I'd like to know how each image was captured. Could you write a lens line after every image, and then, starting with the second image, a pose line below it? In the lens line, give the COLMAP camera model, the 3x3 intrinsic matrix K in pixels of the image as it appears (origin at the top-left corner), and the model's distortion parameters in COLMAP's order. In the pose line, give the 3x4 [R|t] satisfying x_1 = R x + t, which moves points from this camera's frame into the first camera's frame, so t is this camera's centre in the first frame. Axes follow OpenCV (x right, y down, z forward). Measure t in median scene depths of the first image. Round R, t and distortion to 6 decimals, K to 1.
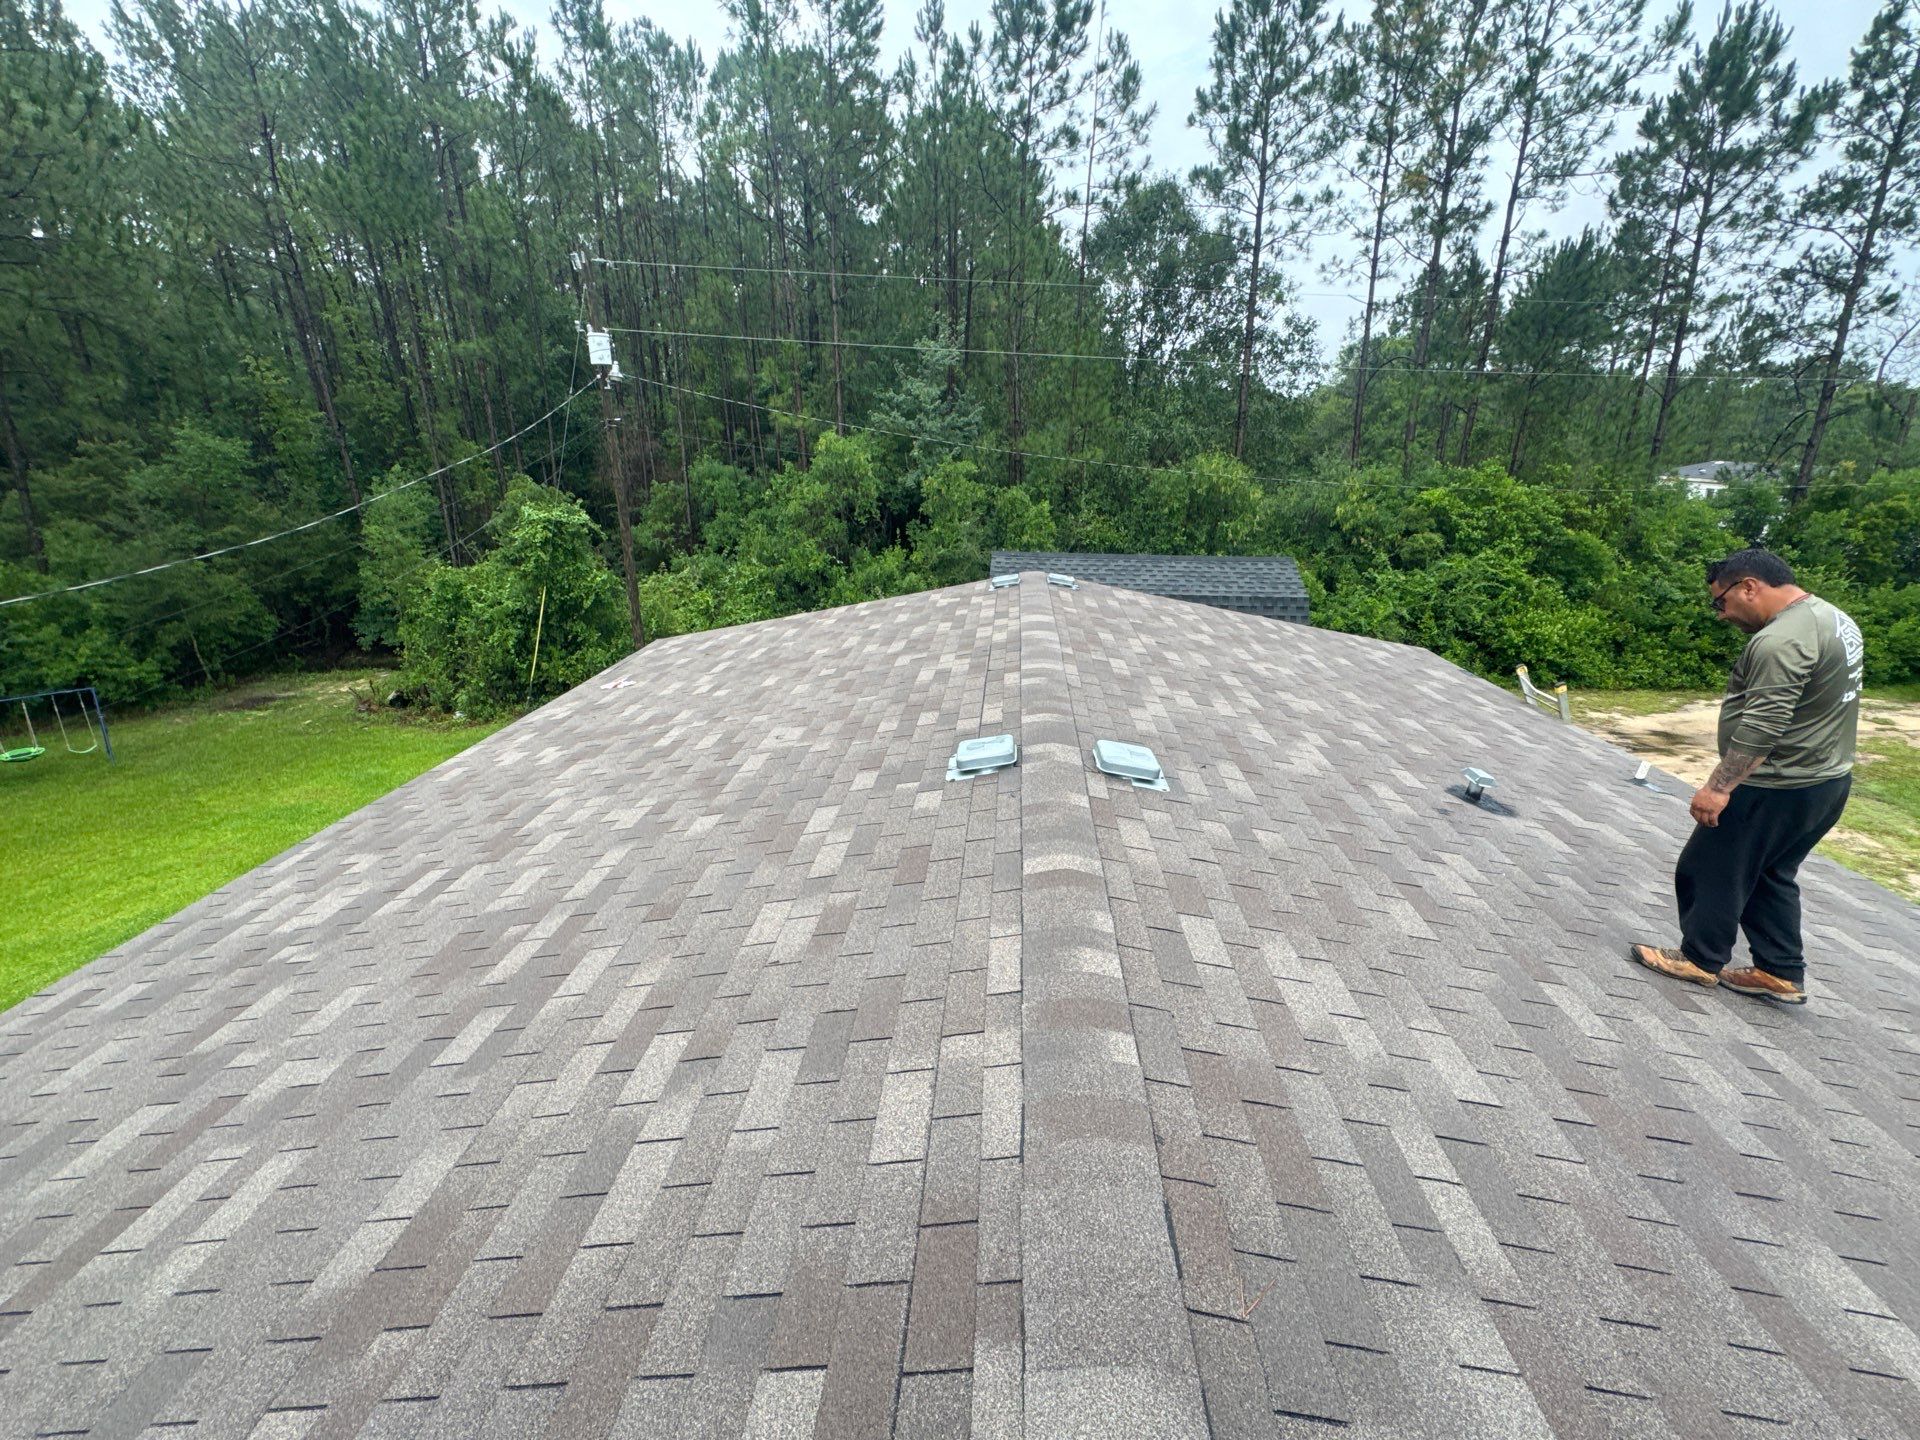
lens RADIAL K [[1335.8, 0, 953.1], [0, 1335.8, 715.9], [0, 0, 1]] dist [0.008813, -0.023174]
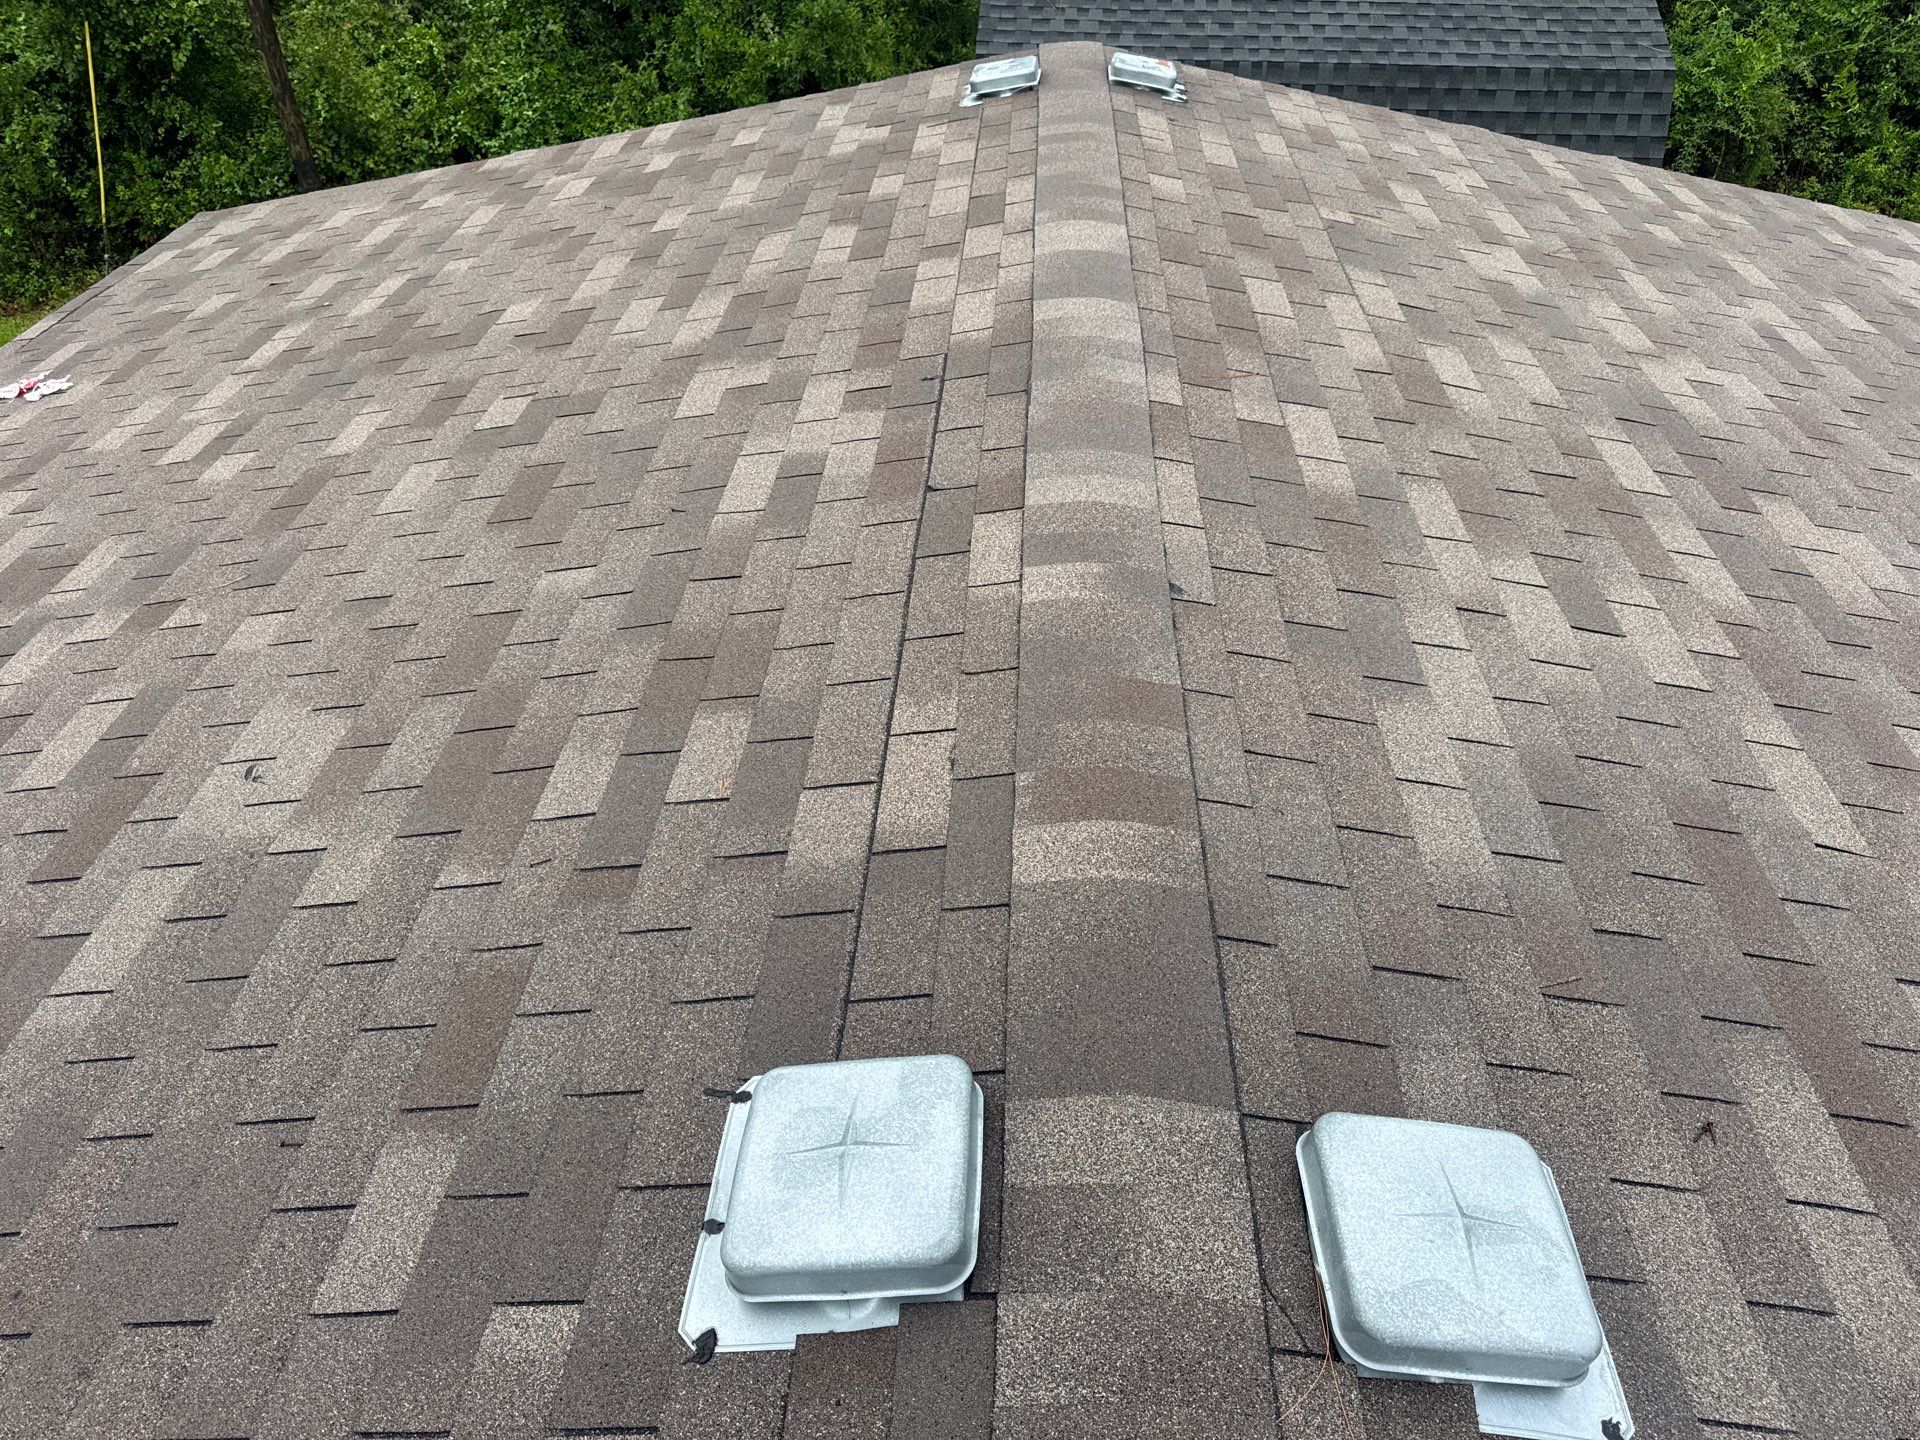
lens RADIAL K [[1395.3, 0, 963.3], [0, 1395.3, 681.8], [0, 0, 1]] dist [0.030545, -0.031379]
pose [[0.999957, 0.001769, -0.009098, 0.031469], [0.002068, 0.914286, 0.405063, -0.106902], [0.009035, -0.405065, 0.914243, 0.547556]]
